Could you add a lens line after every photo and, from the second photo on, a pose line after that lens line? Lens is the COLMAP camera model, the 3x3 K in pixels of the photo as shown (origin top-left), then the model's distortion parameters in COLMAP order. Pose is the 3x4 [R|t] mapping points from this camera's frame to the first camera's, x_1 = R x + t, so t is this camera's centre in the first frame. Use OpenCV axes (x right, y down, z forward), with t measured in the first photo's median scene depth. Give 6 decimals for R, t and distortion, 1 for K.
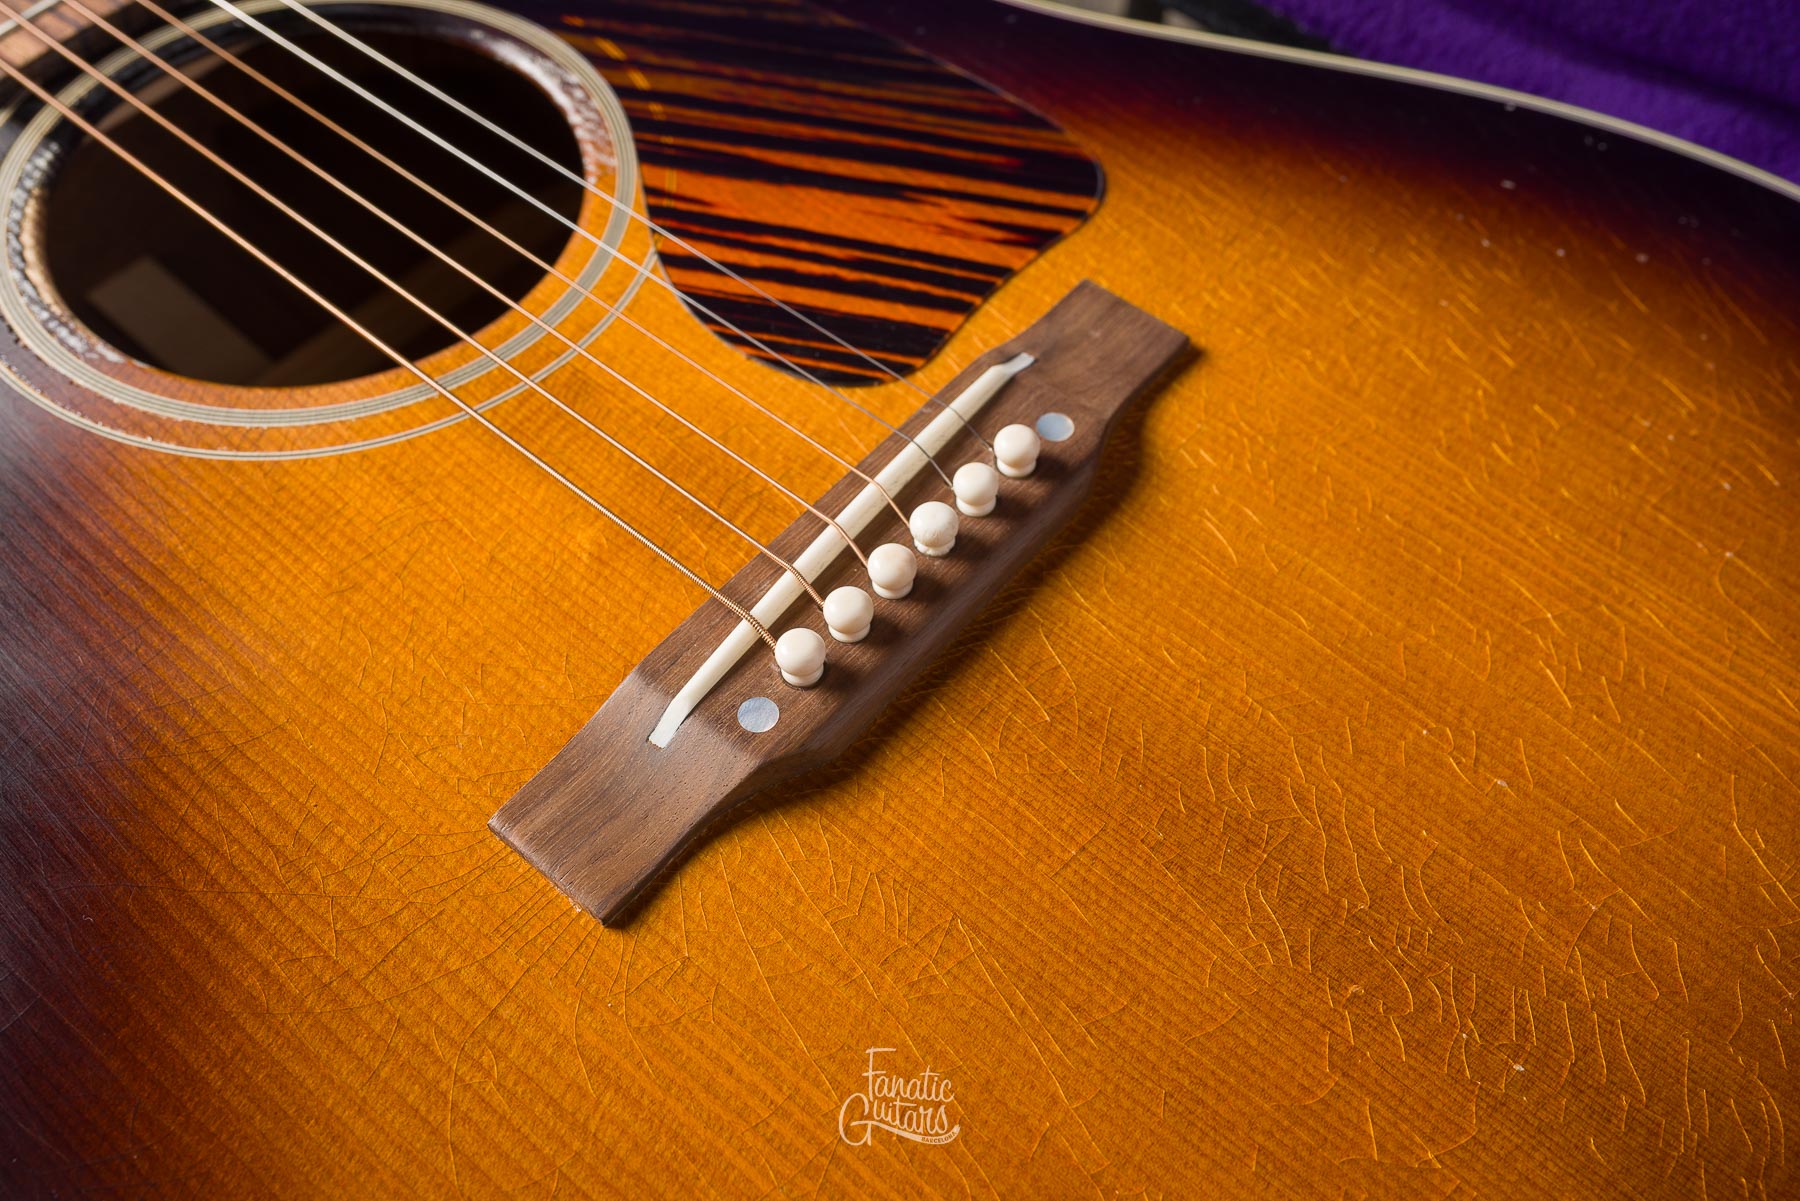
lens RADIAL K [[1815.0, 0, 900.0], [0, 1815.0, 600.5], [0, 0, 1]] dist [0.001606, -0.003148]
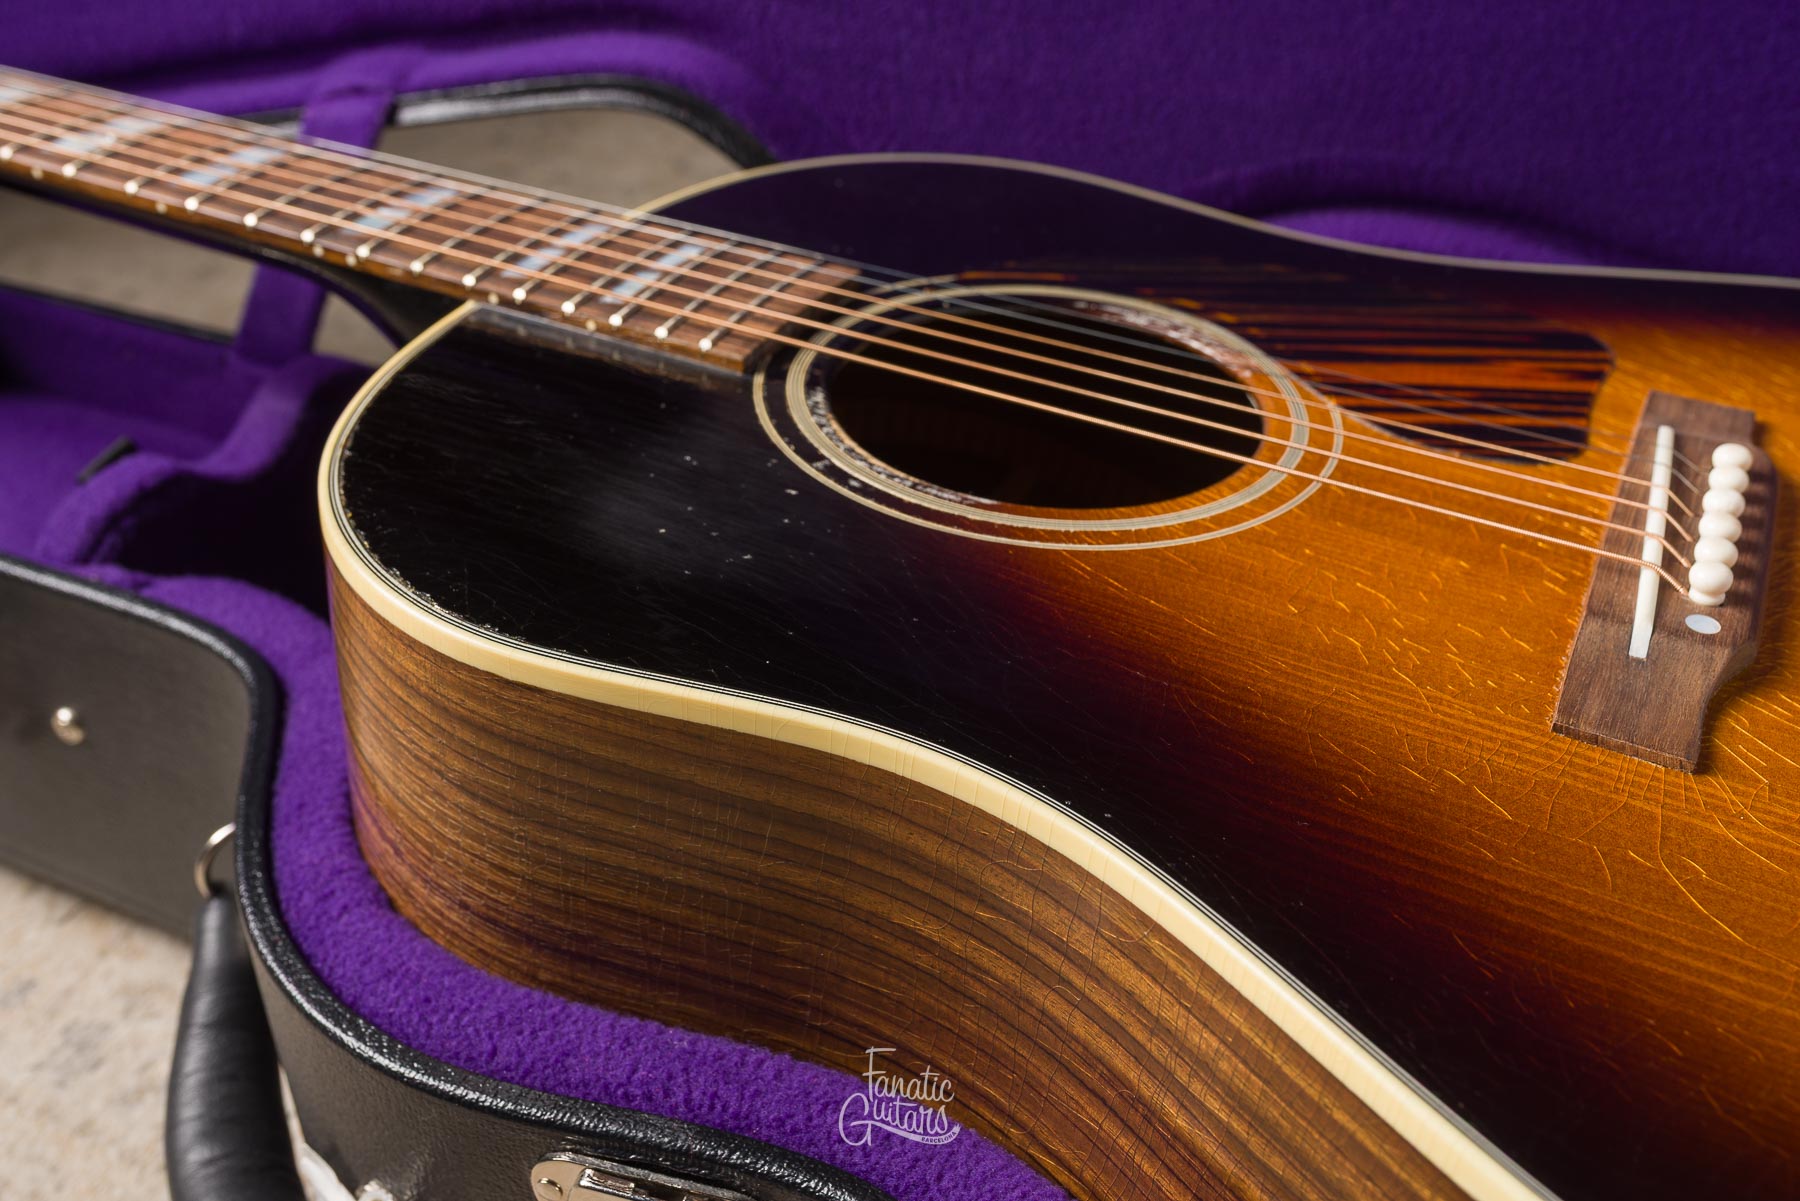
lens RADIAL K [[1802.3, 0, 900.0], [0, 1802.3, 600.5], [0, 0, 1]] dist [-0.005139, 0.016408]
pose [[0.971469, -0.116325, 0.206681, -0.757171], [0.180834, 0.927152, -0.328158, 0.308939], [-0.153452, 0.356170, 0.921735, -0.053414]]
